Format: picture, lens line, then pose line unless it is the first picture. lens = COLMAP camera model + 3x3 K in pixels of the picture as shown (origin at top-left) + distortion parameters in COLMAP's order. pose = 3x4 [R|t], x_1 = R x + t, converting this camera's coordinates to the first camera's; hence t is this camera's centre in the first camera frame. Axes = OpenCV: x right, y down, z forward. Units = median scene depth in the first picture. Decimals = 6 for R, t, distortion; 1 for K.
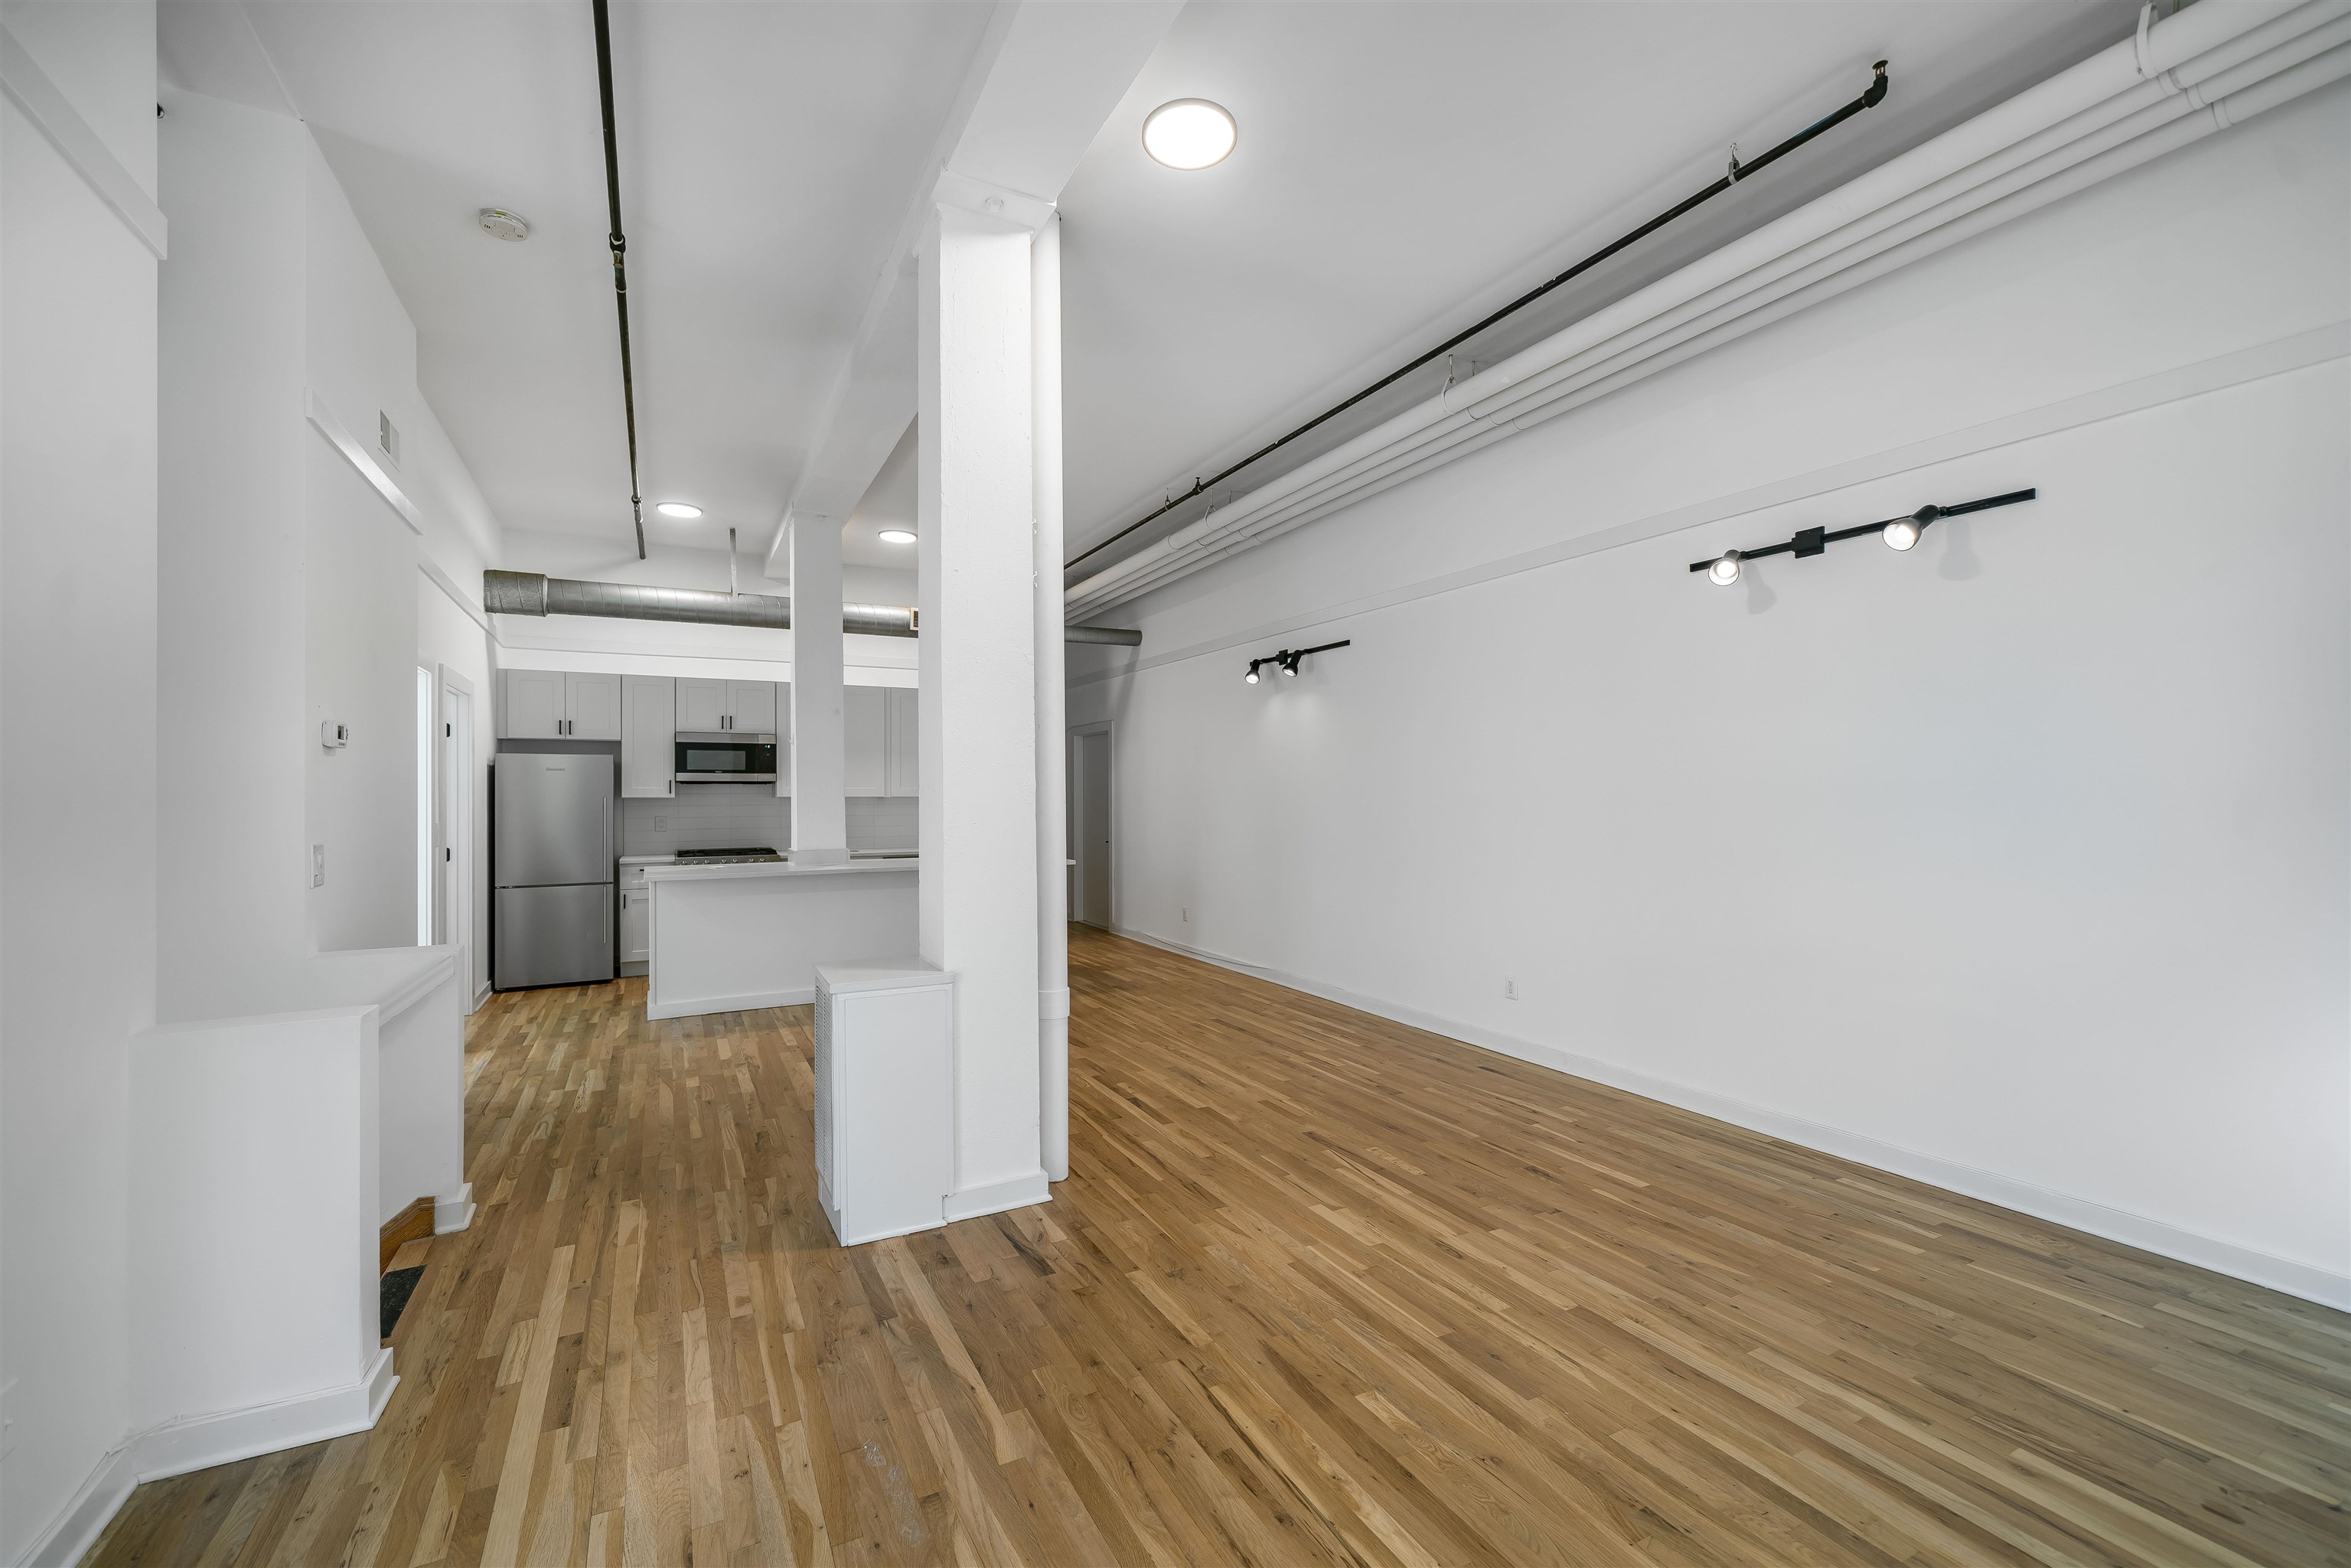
lens RADIAL K [[965.1, 0, 1163.7], [0, 965.1, 790.2], [0, 0, 1]] dist [-0.000486, 0.000316]
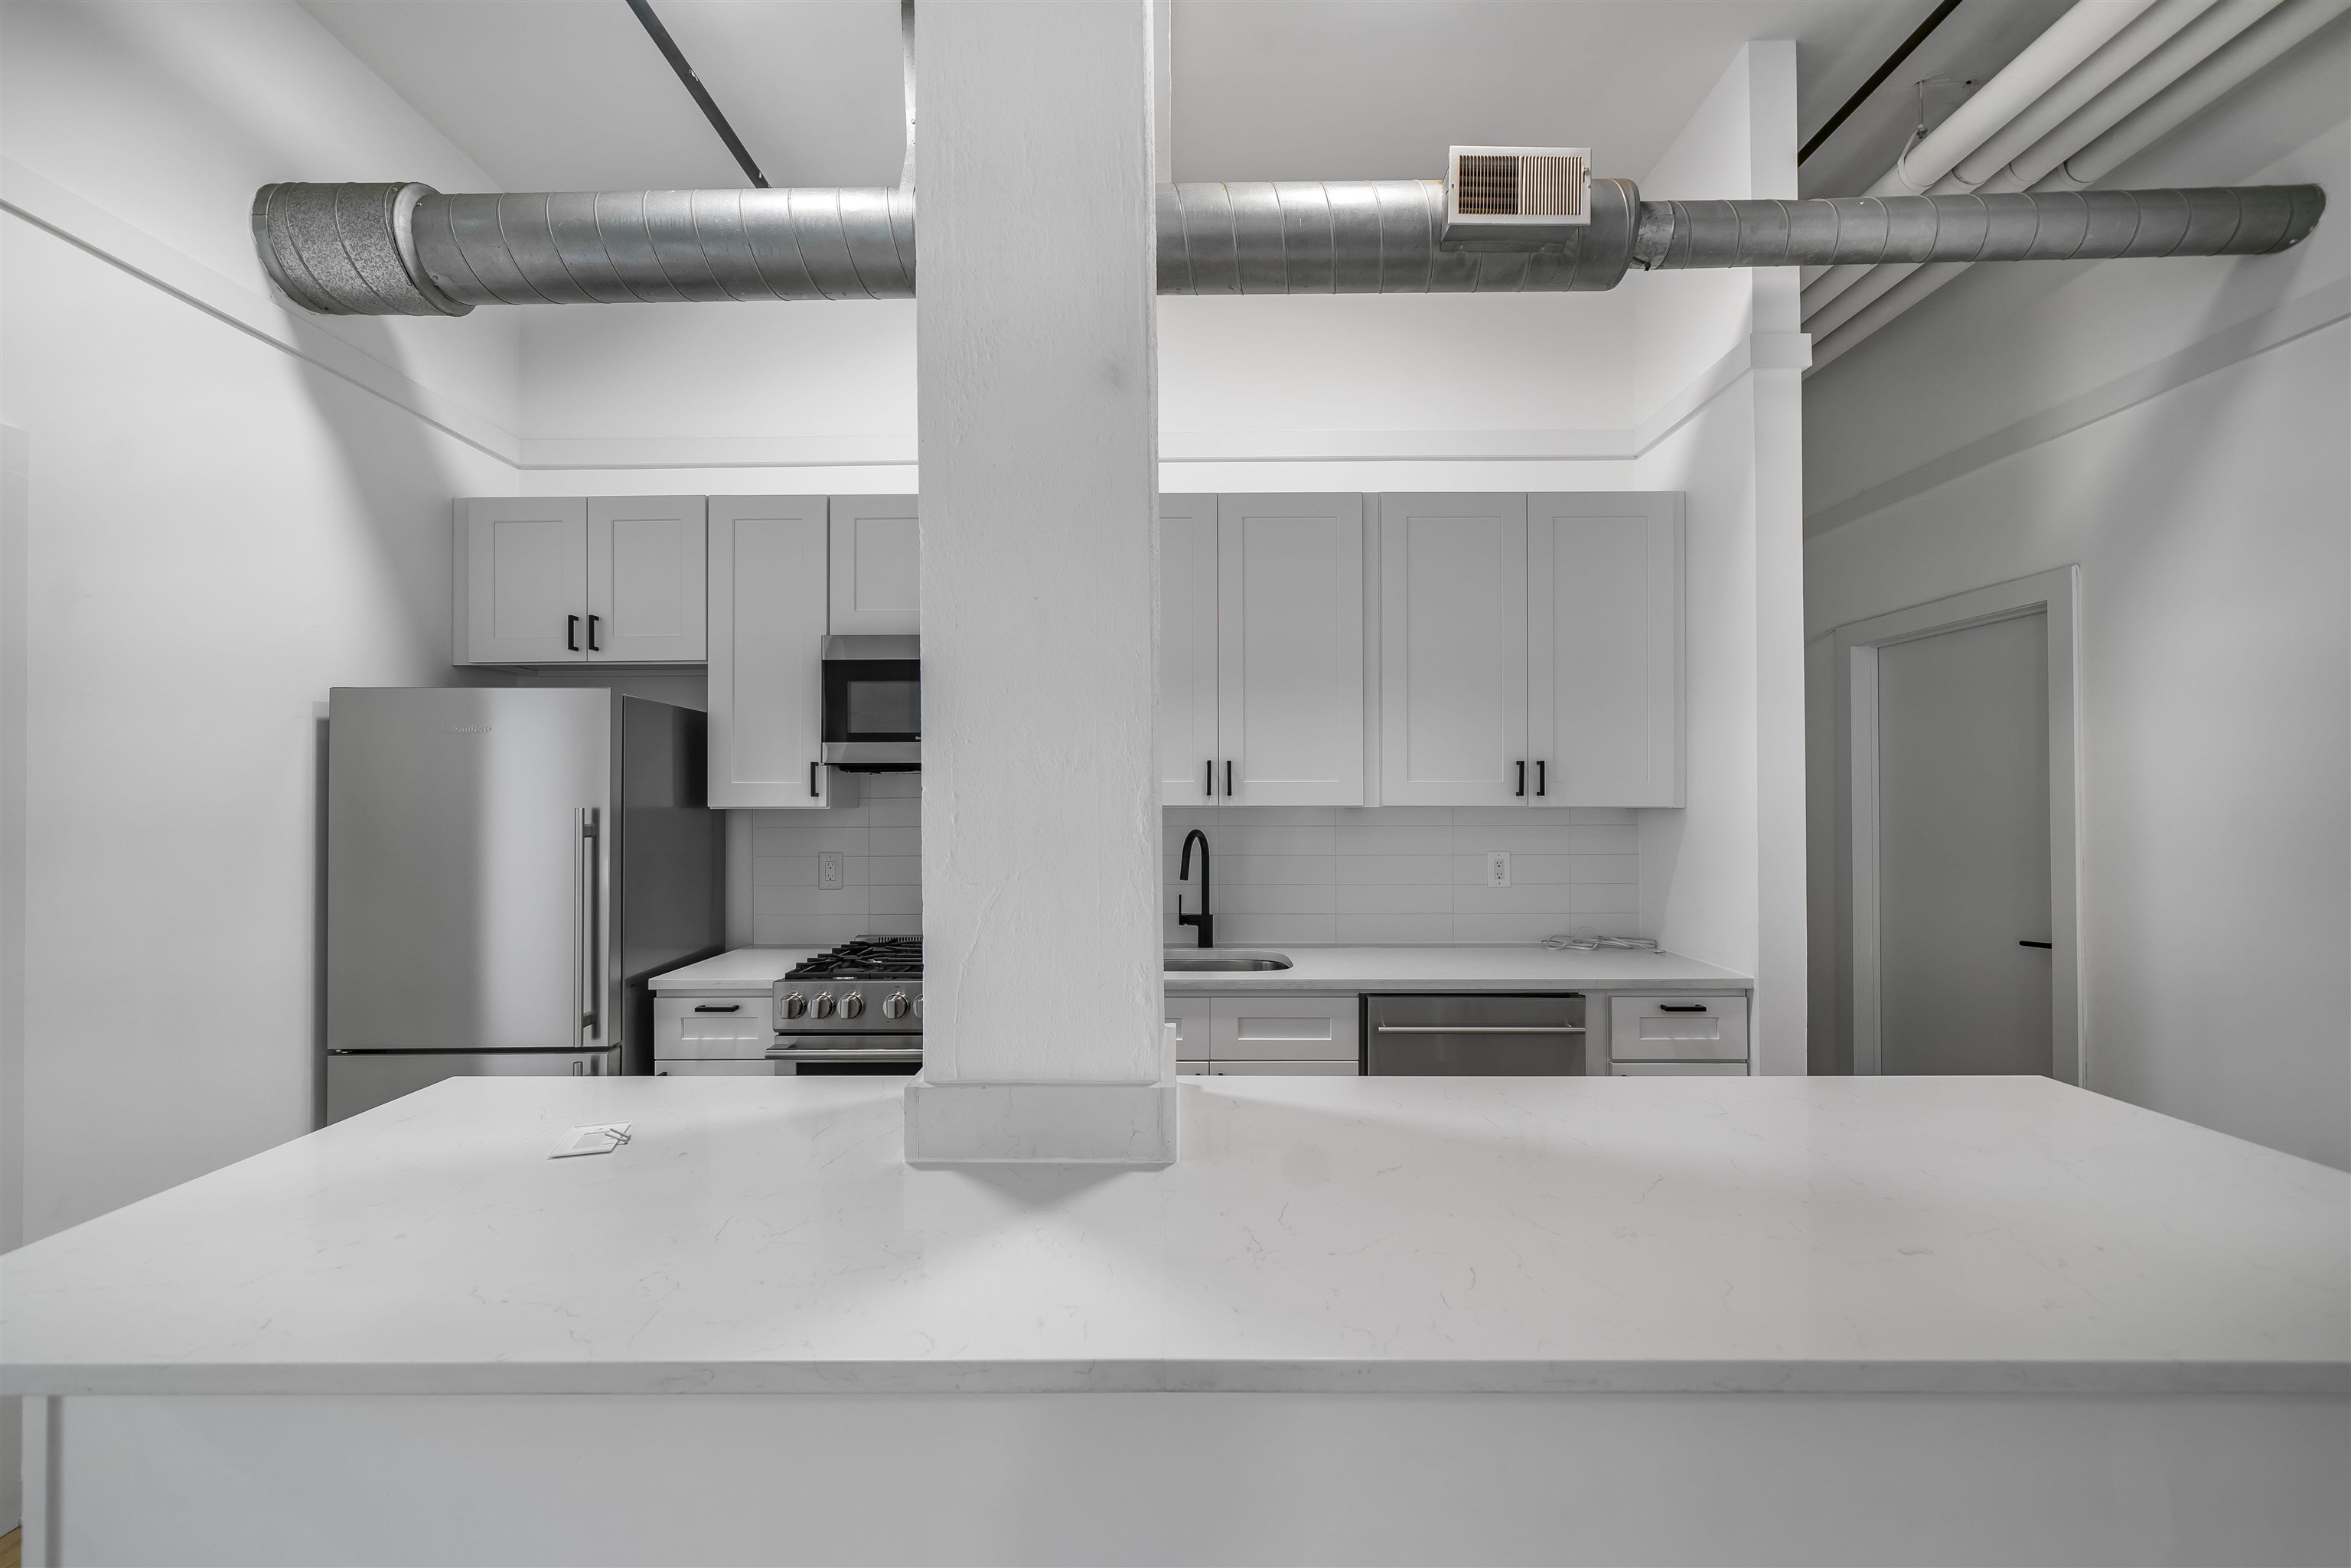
lens RADIAL K [[965.1, 0, 1163.7], [0, 965.1, 790.2], [0, 0, 1]] dist [-0.000486, 0.000316]
pose [[0.880640, -0.005023, -0.473760, -0.240233], [0.001888, 0.999973, -0.007094, 0.004301], [0.473783, 0.005353, 0.880626, 0.844268]]
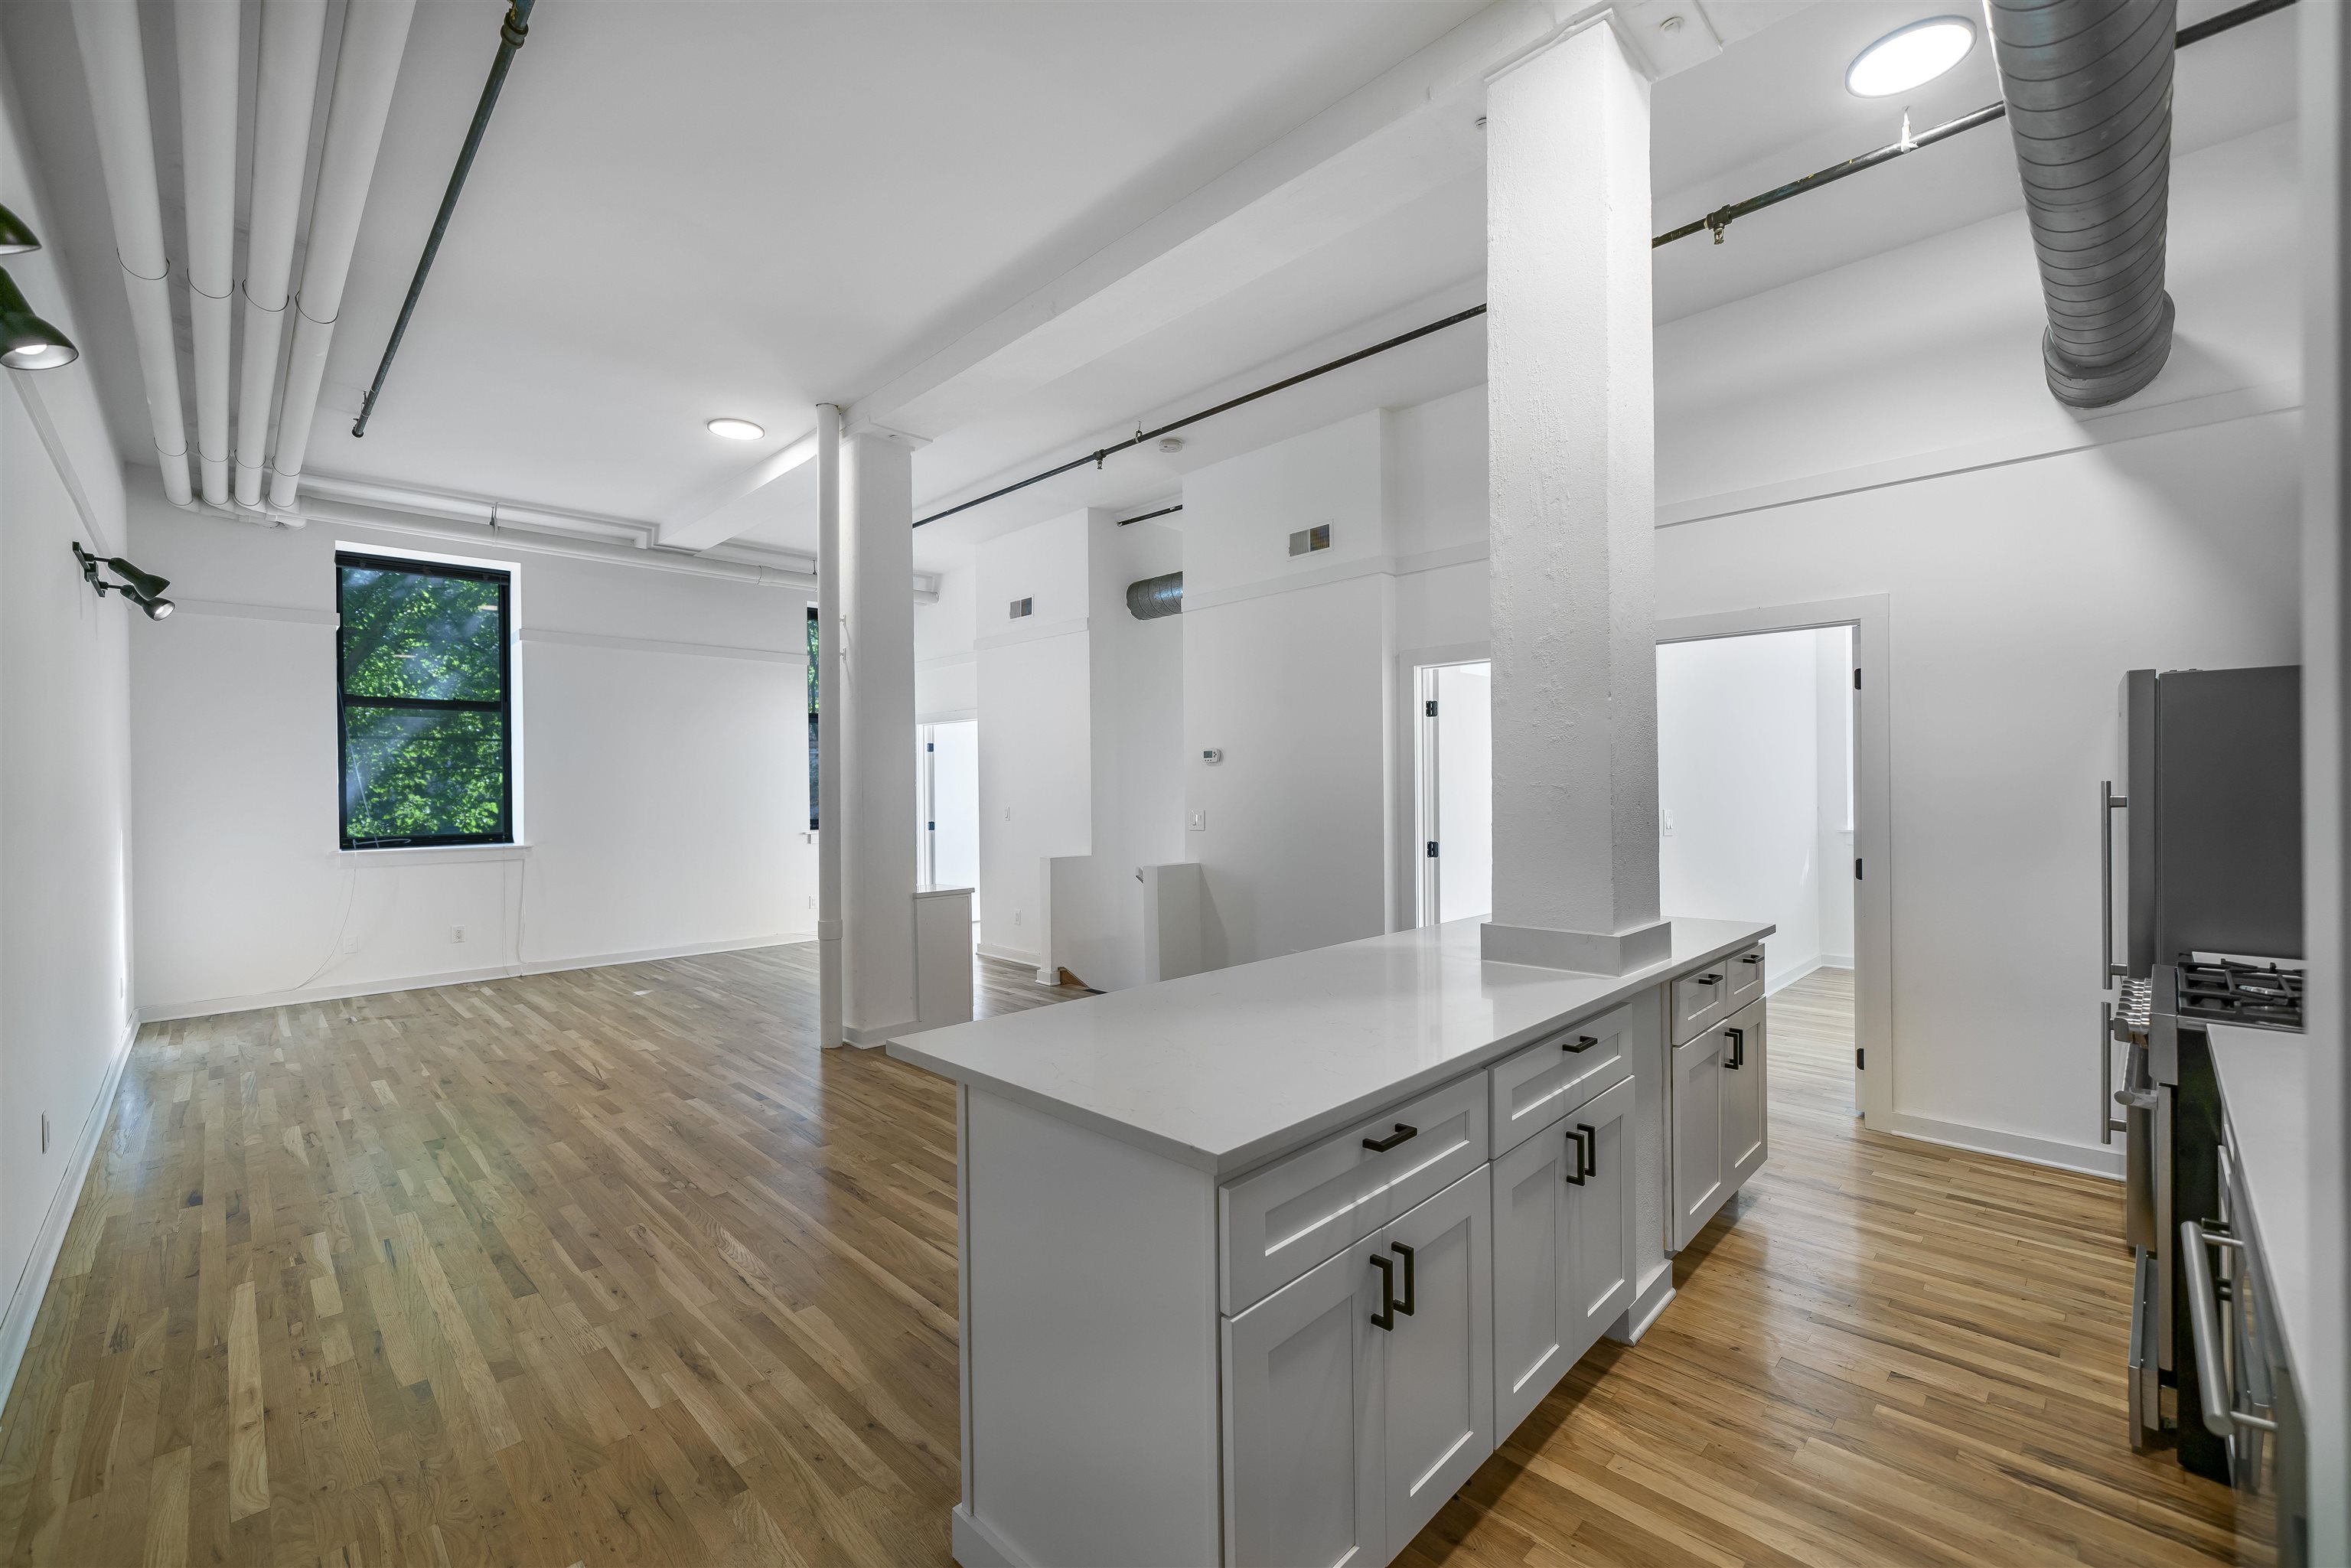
lens RADIAL K [[965.1, 0, 1163.7], [0, 965.1, 790.2], [0, 0, 1]] dist [-0.000486, 0.000316]
pose [[-0.957013, 0.014267, -0.289694, -0.094019], [0.015199, 0.999884, -0.000968, 0.006195], [0.289647, -0.005330, -0.957119, 1.356034]]
